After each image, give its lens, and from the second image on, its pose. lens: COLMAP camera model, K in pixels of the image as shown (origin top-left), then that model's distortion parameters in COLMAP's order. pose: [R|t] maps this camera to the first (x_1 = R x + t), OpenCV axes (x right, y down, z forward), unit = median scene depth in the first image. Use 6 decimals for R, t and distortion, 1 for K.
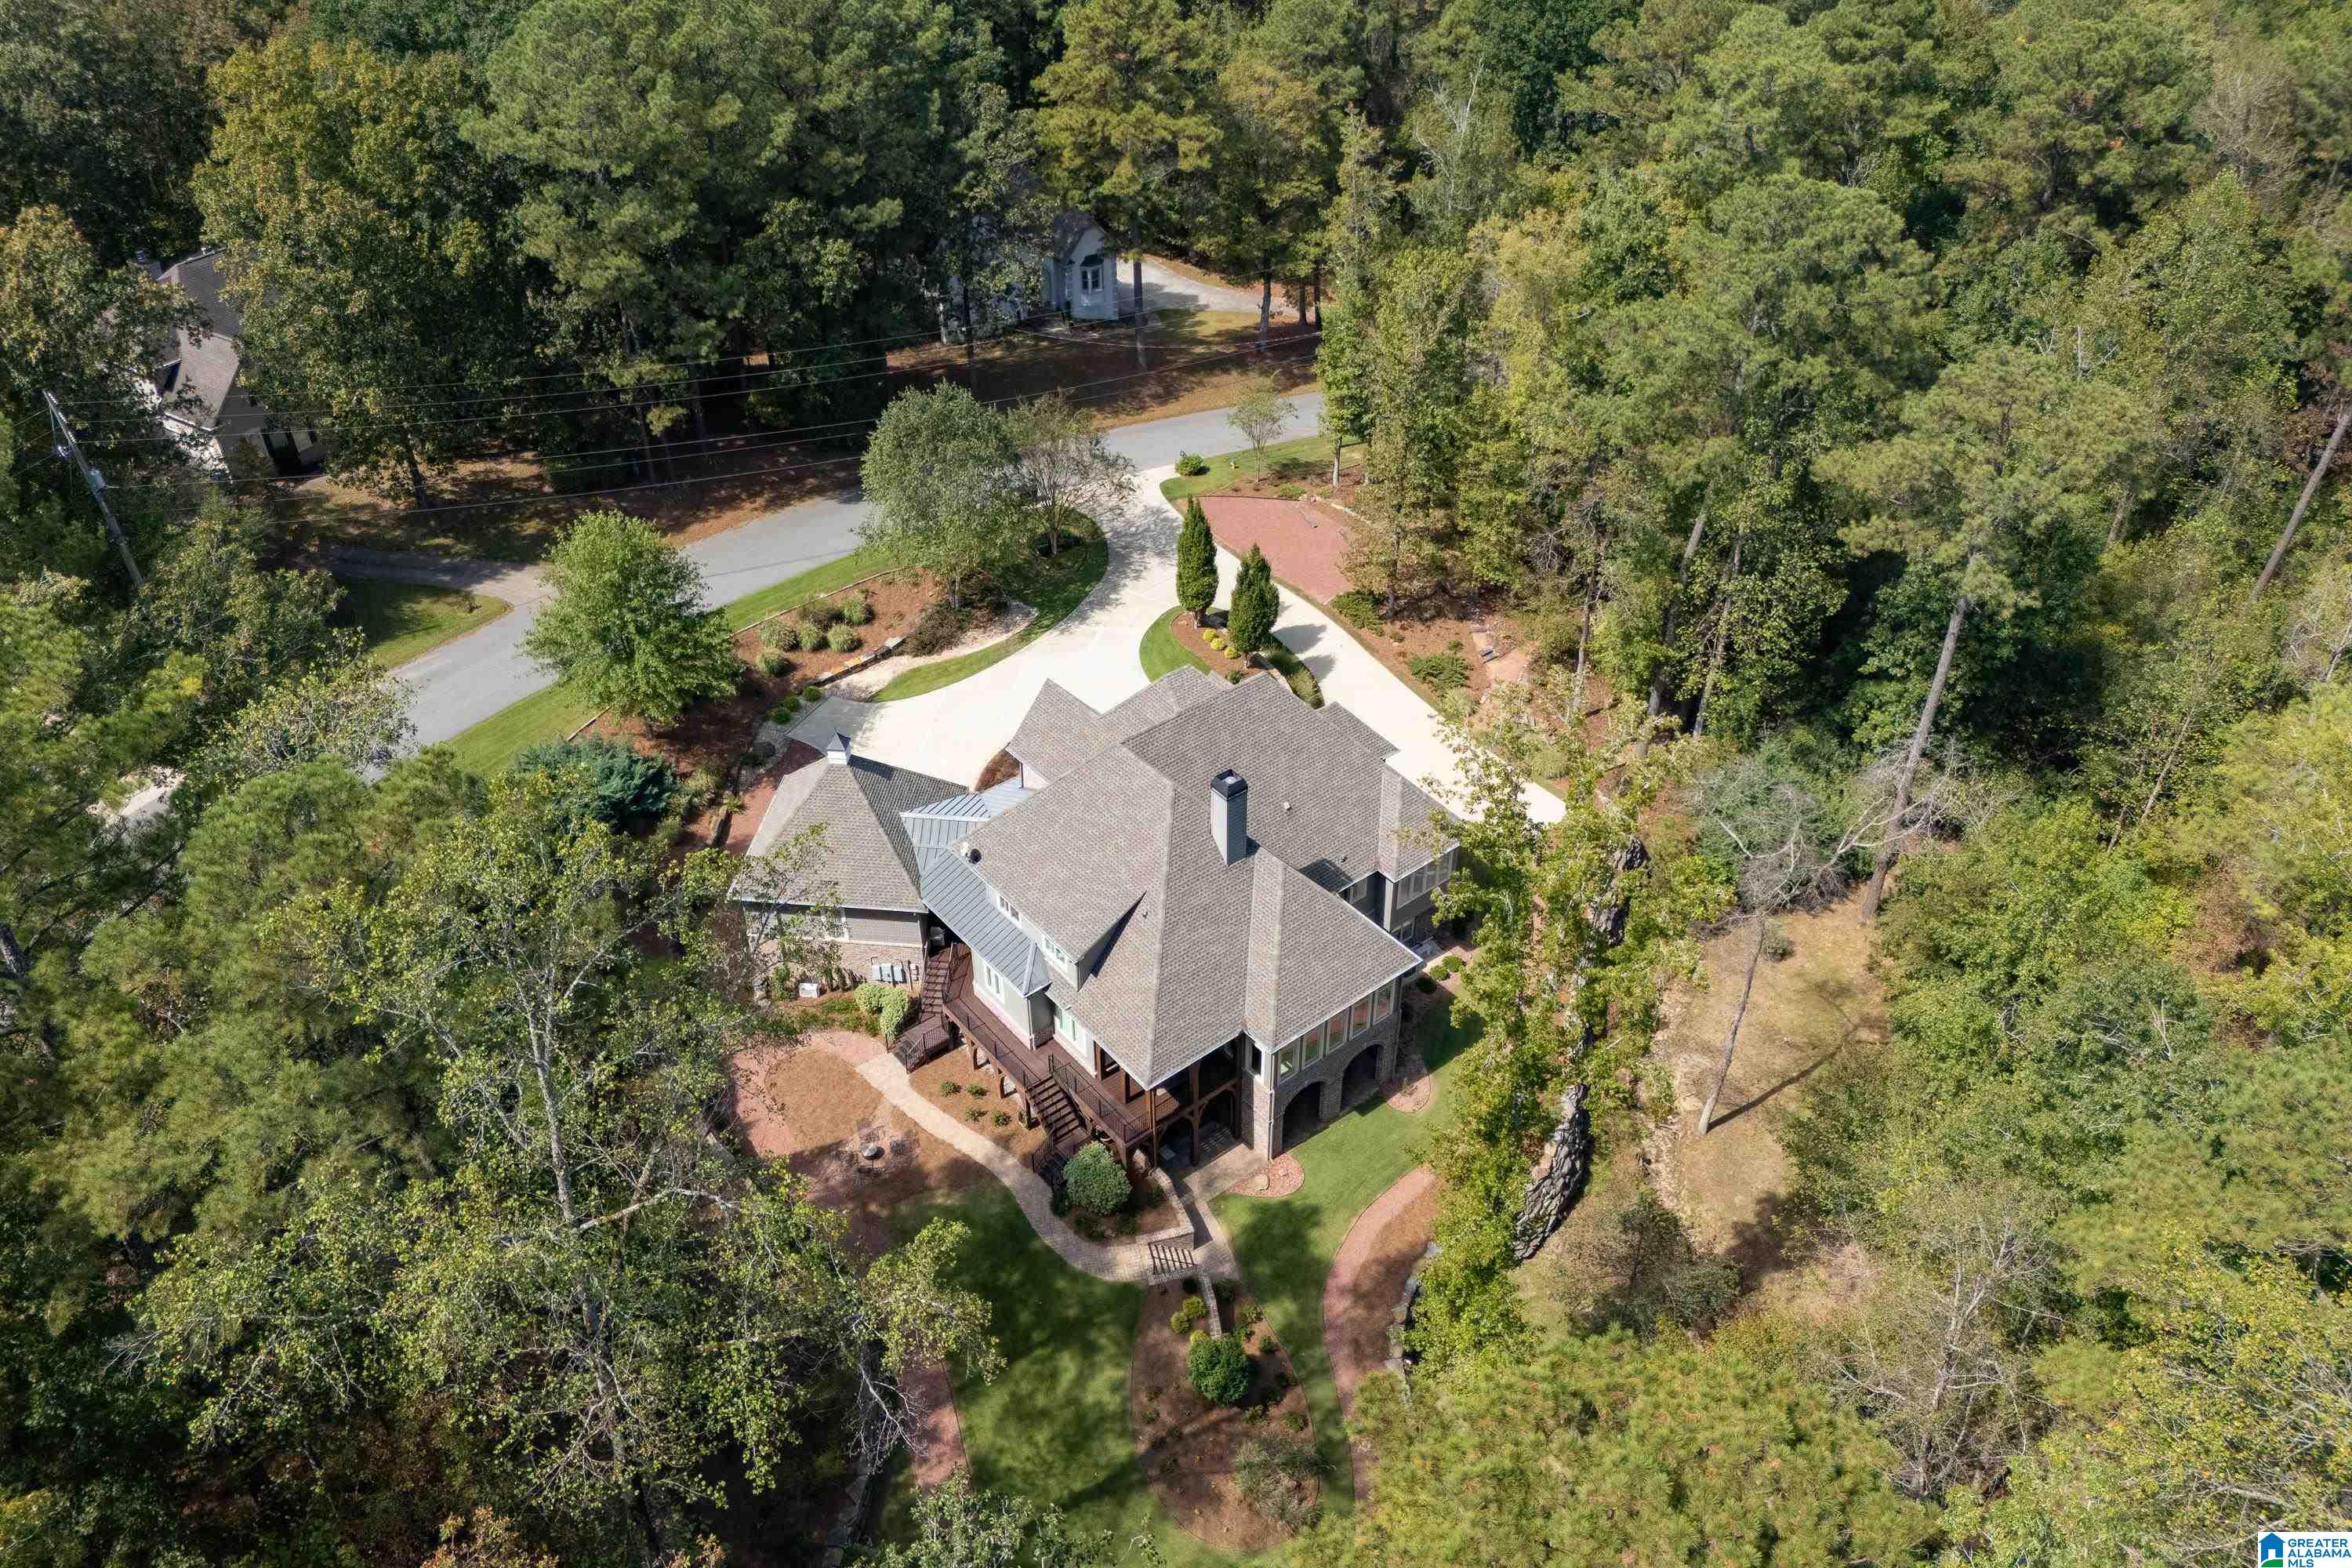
lens RADIAL K [[1739.6, 0, 1196.0], [0, 1739.6, 776.5], [0, 0, 1]] dist [0.053688, -0.038382]
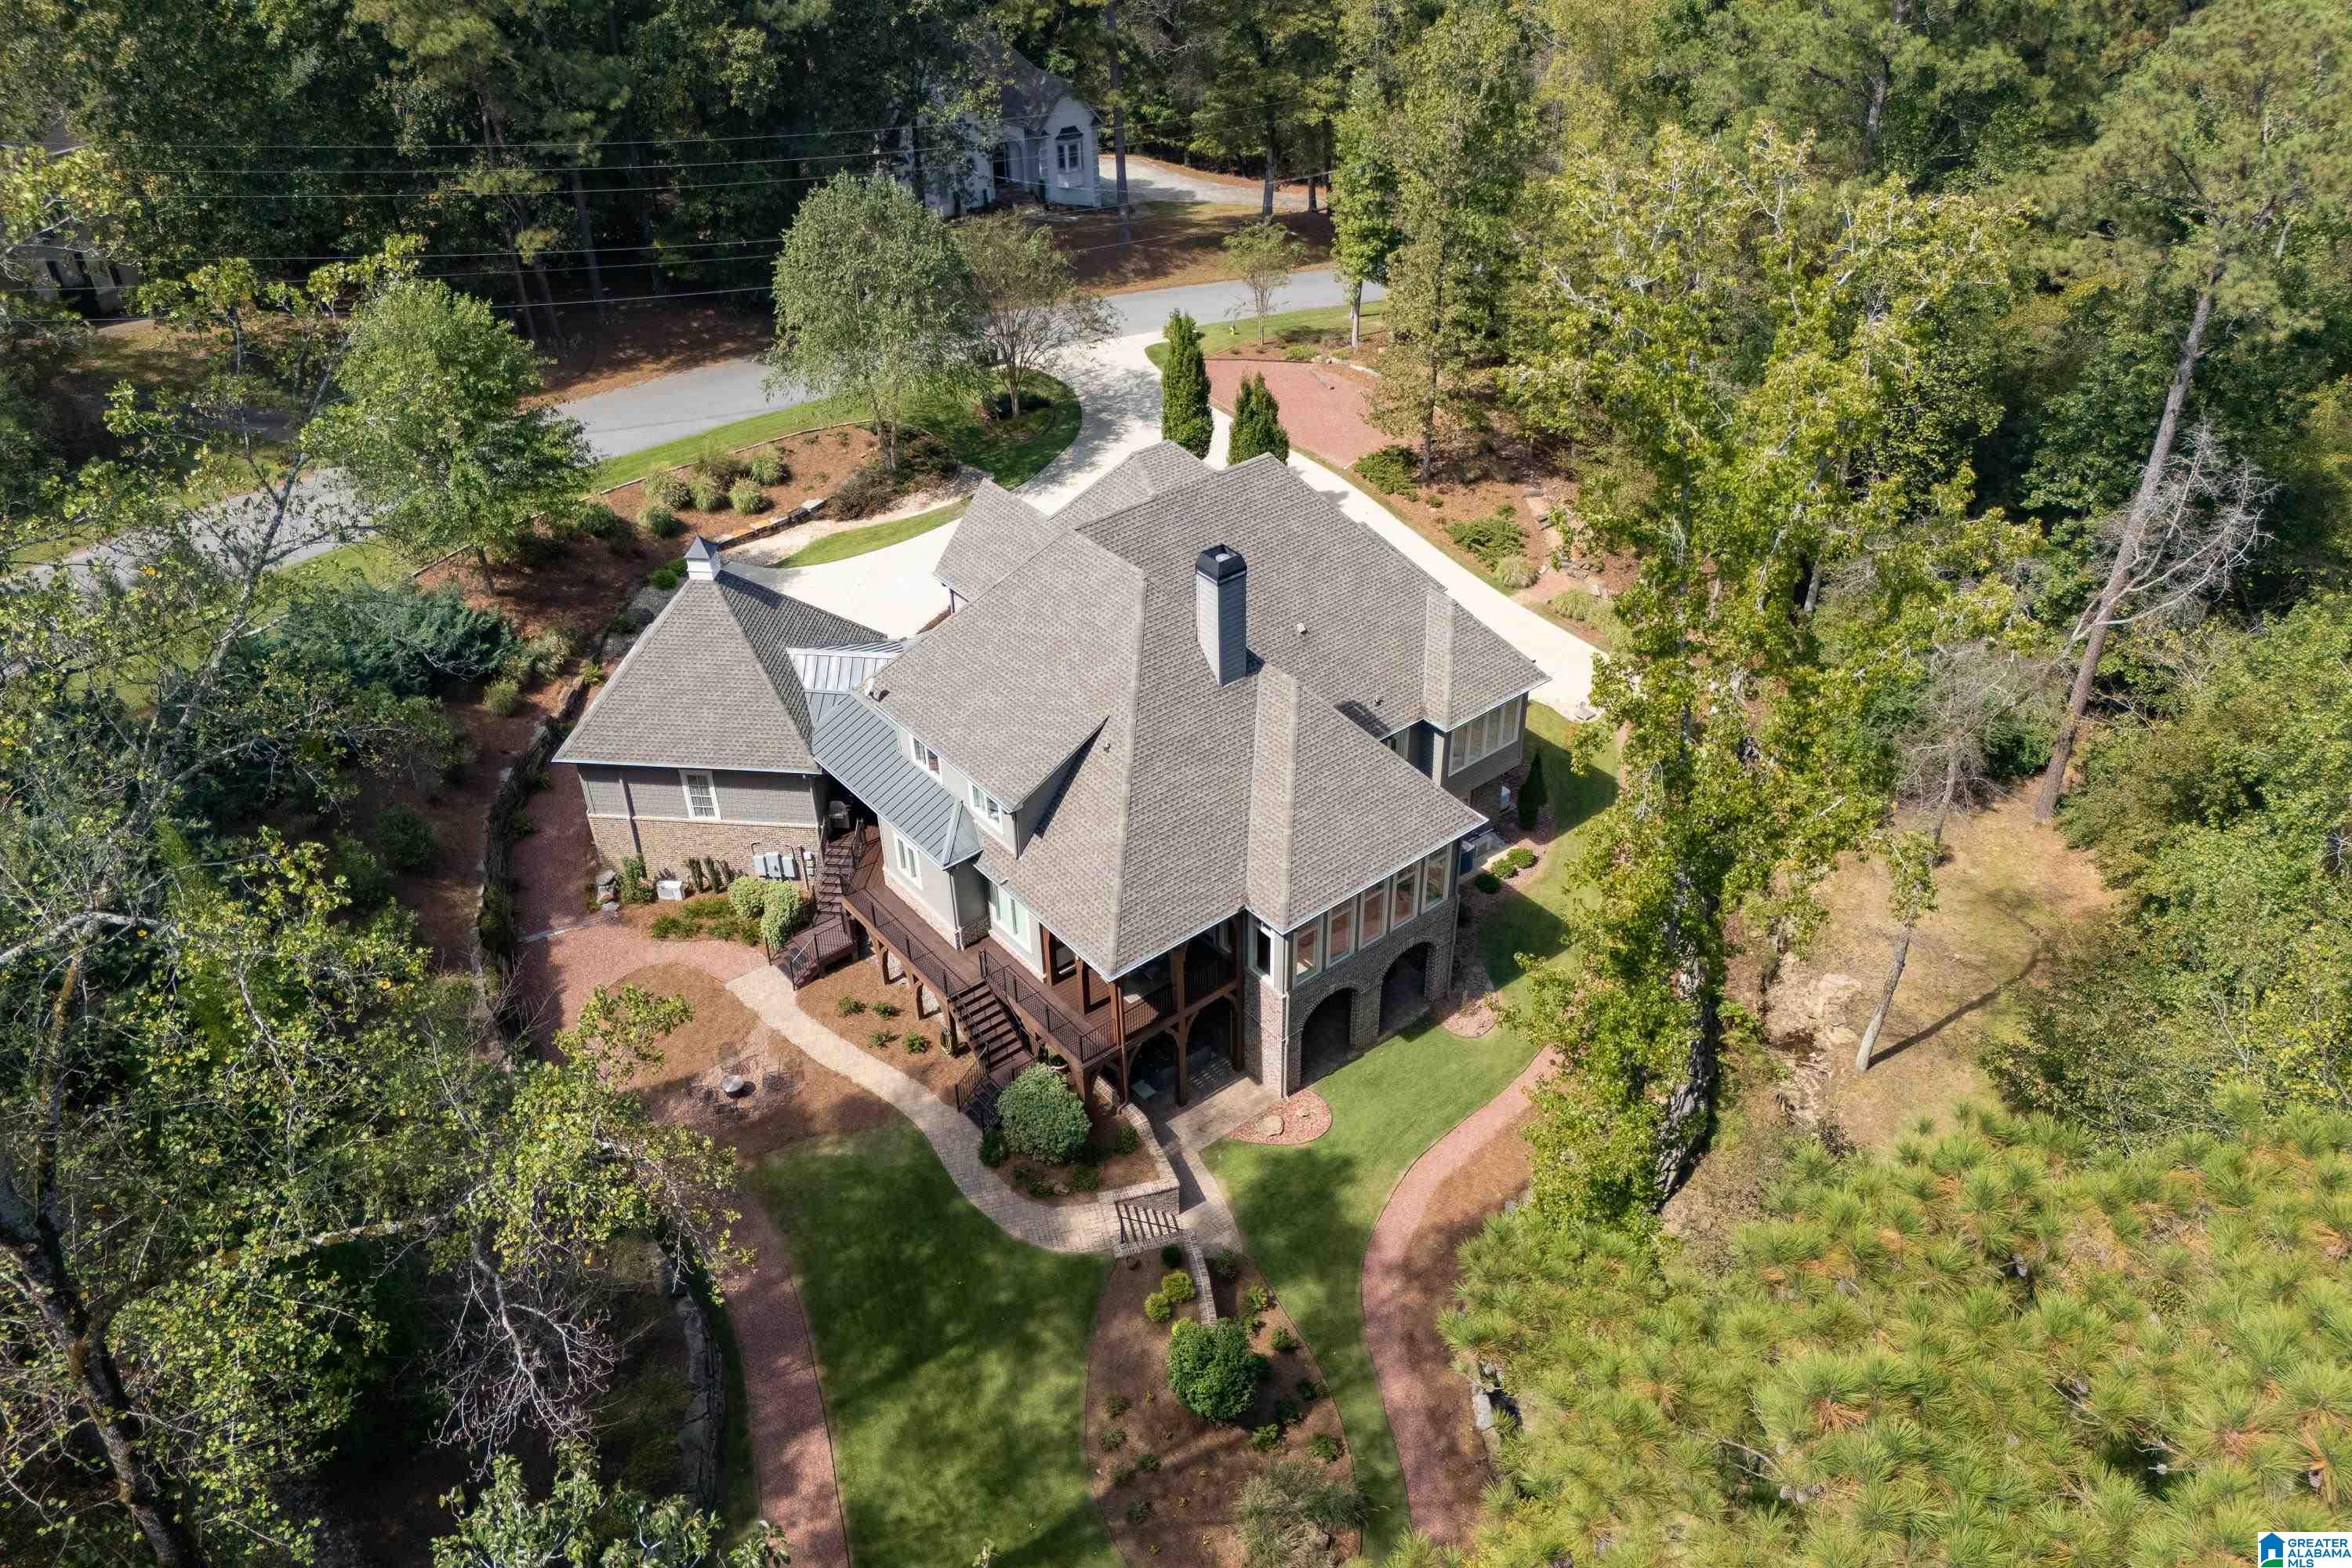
lens RADIAL K [[1739.6, 0, 1199.8], [0, 1739.6, 777.4], [0, 0, 1]] dist [0.053688, -0.038382]
pose [[0.999932, -0.010325, -0.005459, 0.011529], [0.010059, 0.998858, -0.046717, 0.111870], [0.005935, 0.046659, 0.998893, 0.245608]]
